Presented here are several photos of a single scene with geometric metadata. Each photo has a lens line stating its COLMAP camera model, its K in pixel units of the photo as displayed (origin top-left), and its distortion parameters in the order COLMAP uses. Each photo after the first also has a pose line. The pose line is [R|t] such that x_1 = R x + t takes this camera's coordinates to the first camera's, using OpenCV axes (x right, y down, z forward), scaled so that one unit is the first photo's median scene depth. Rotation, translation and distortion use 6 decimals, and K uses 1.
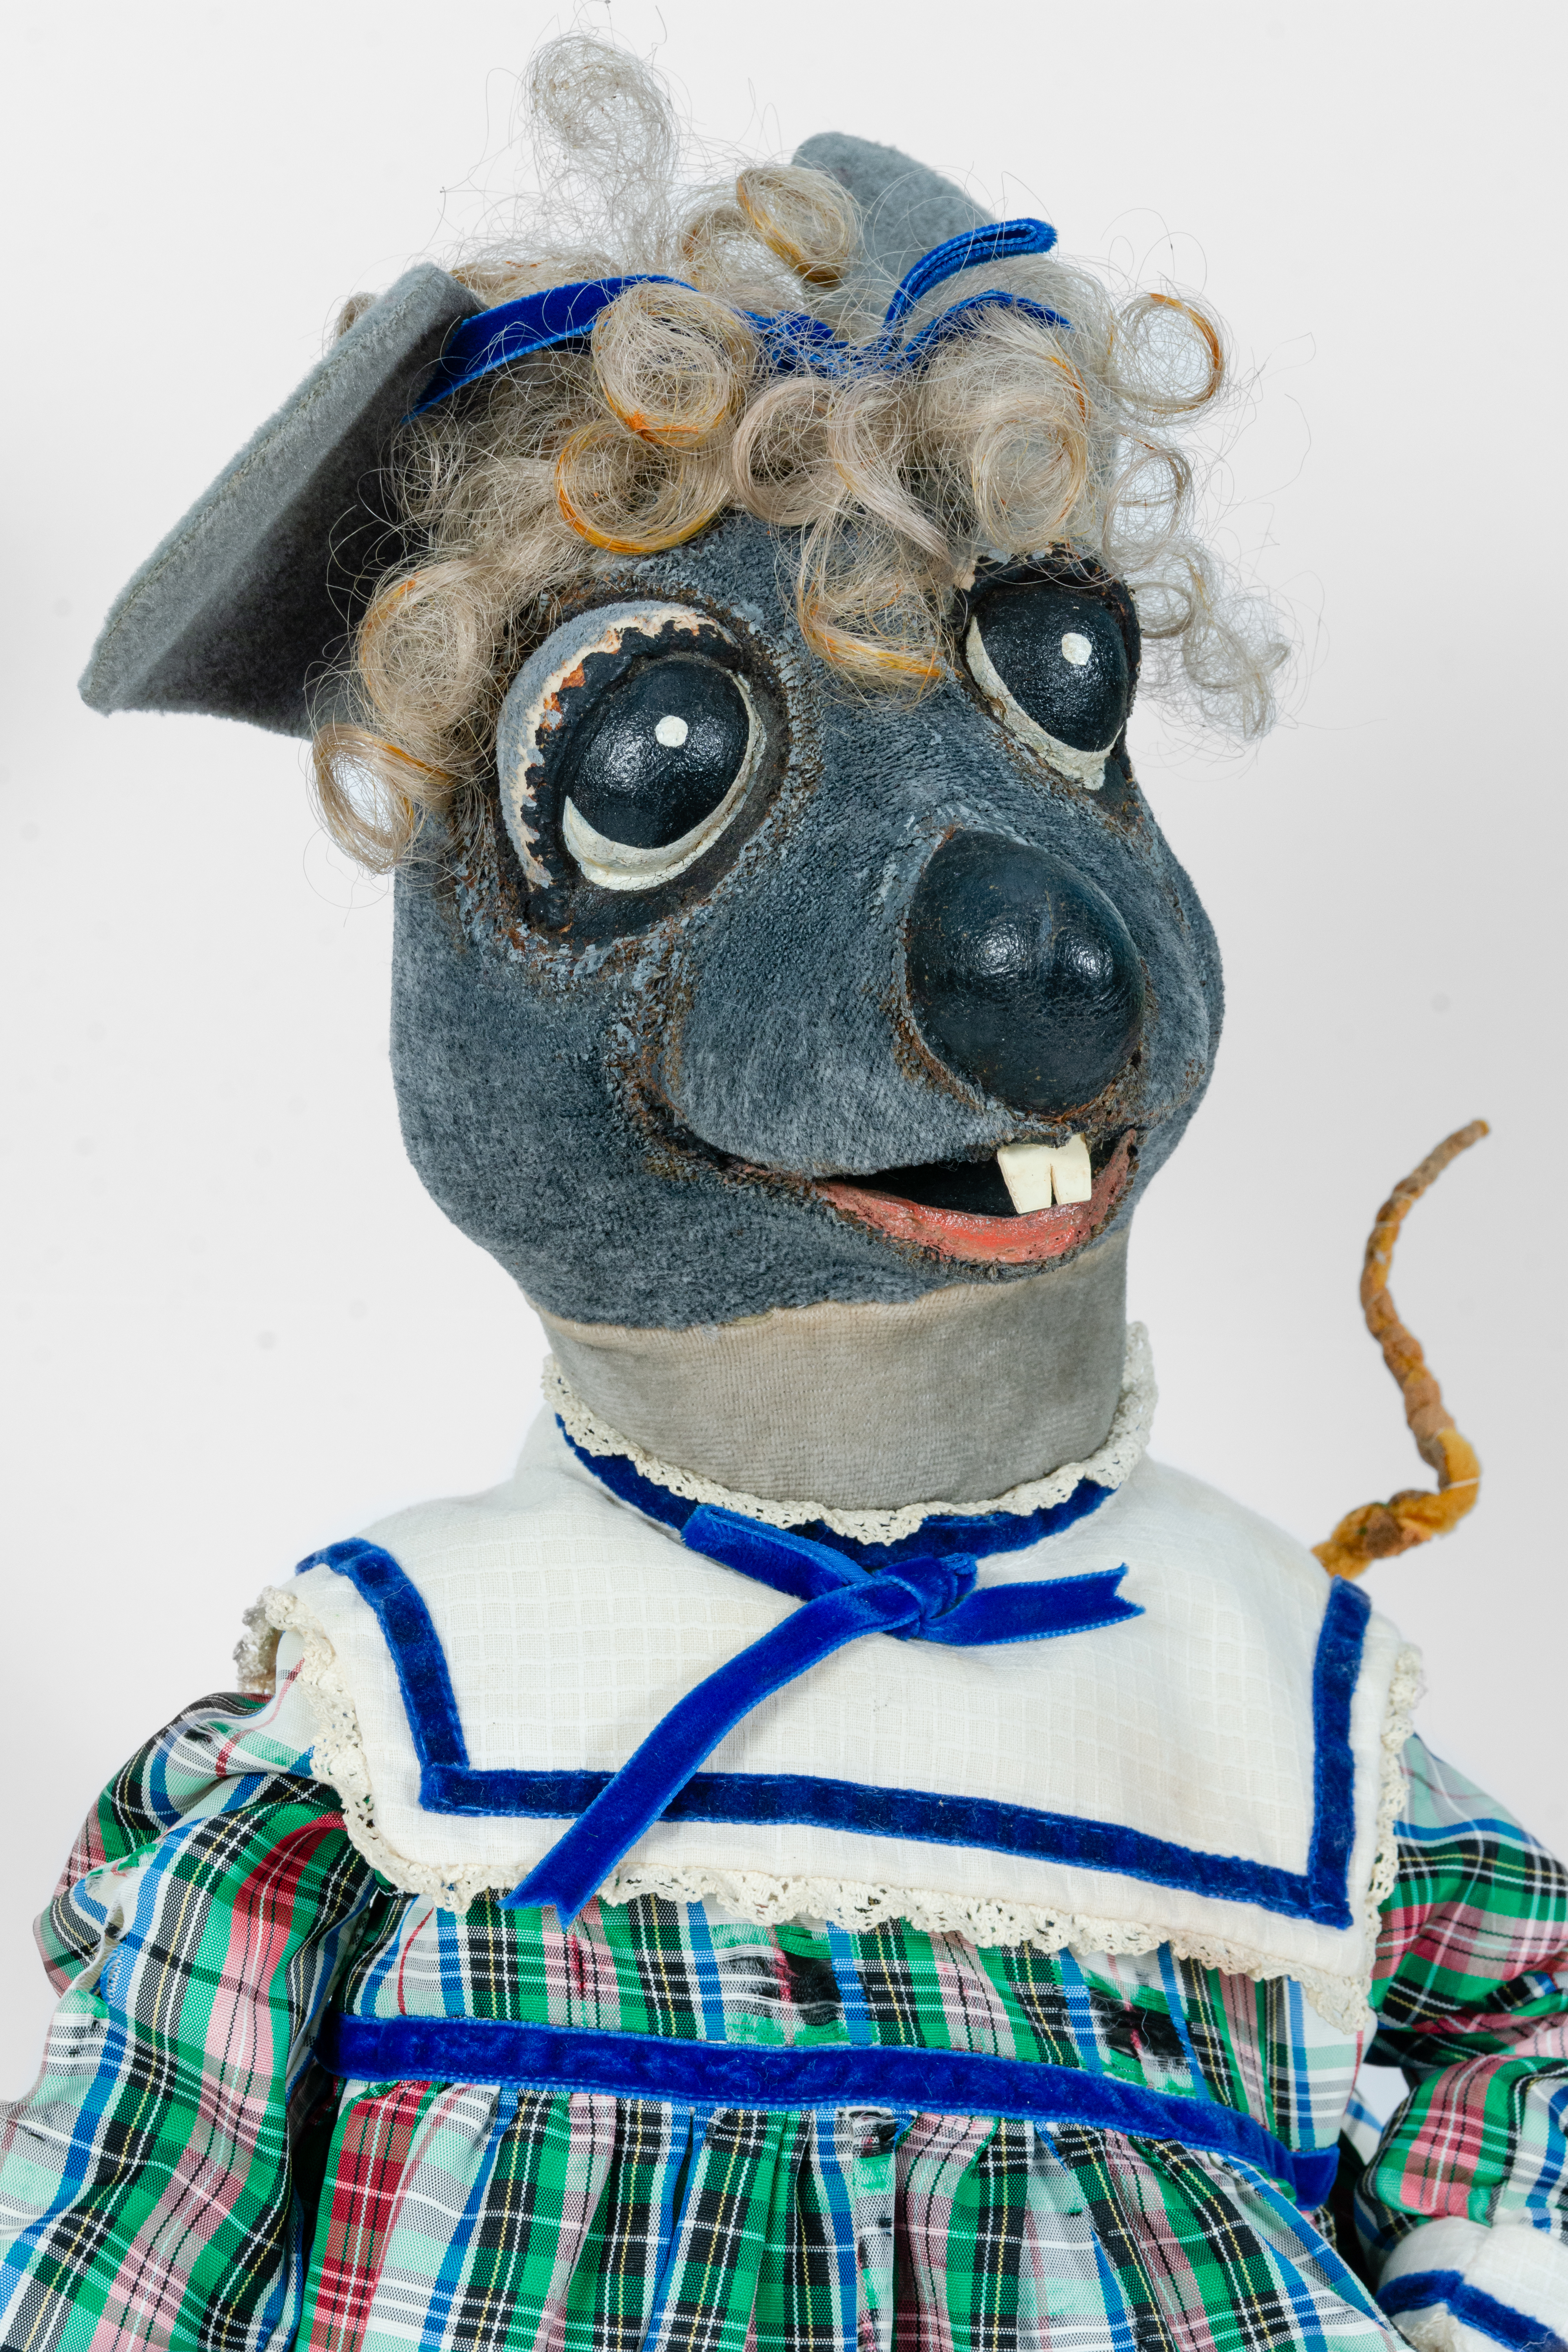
lens RADIAL K [[4441.9, 0, 783.8], [0, 4441.9, 1380.5], [0, 0, 1]] dist [0.005242, 0.009275]
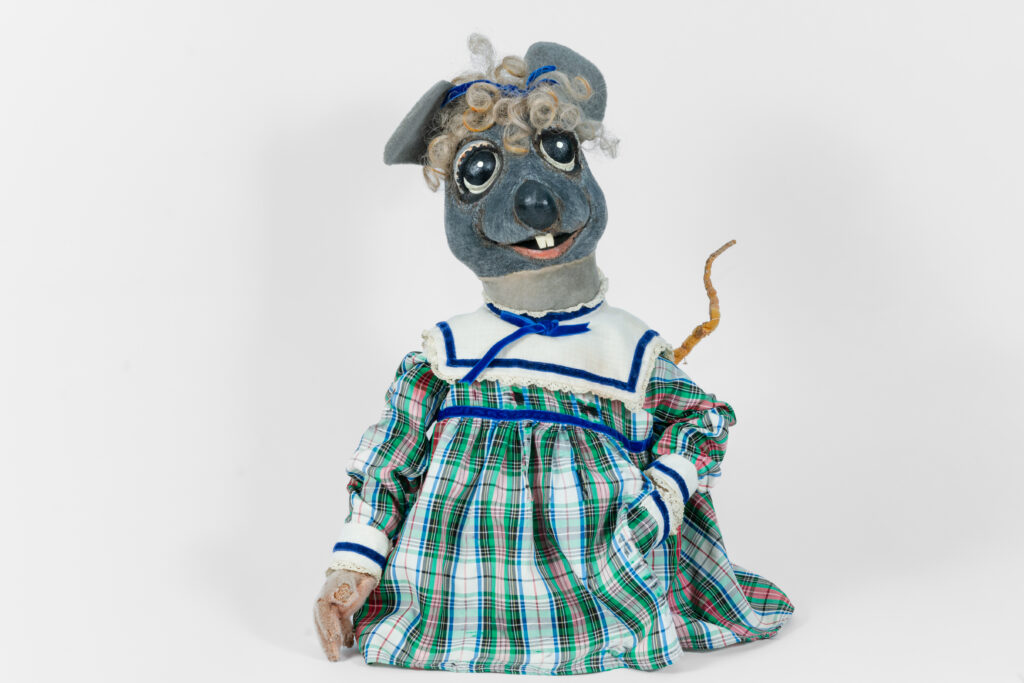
lens RADIAL K [[1933.9, 0, 512.0], [0, 1933.9, 341.5], [0, 0, 1]] dist [0.005242, 0.009275]
pose [[0.973435, -0.028471, -0.227185, 0.523765], [0.017930, 0.998670, -0.048332, 0.180077], [0.228259, 0.042975, 0.972652, -1.246134]]
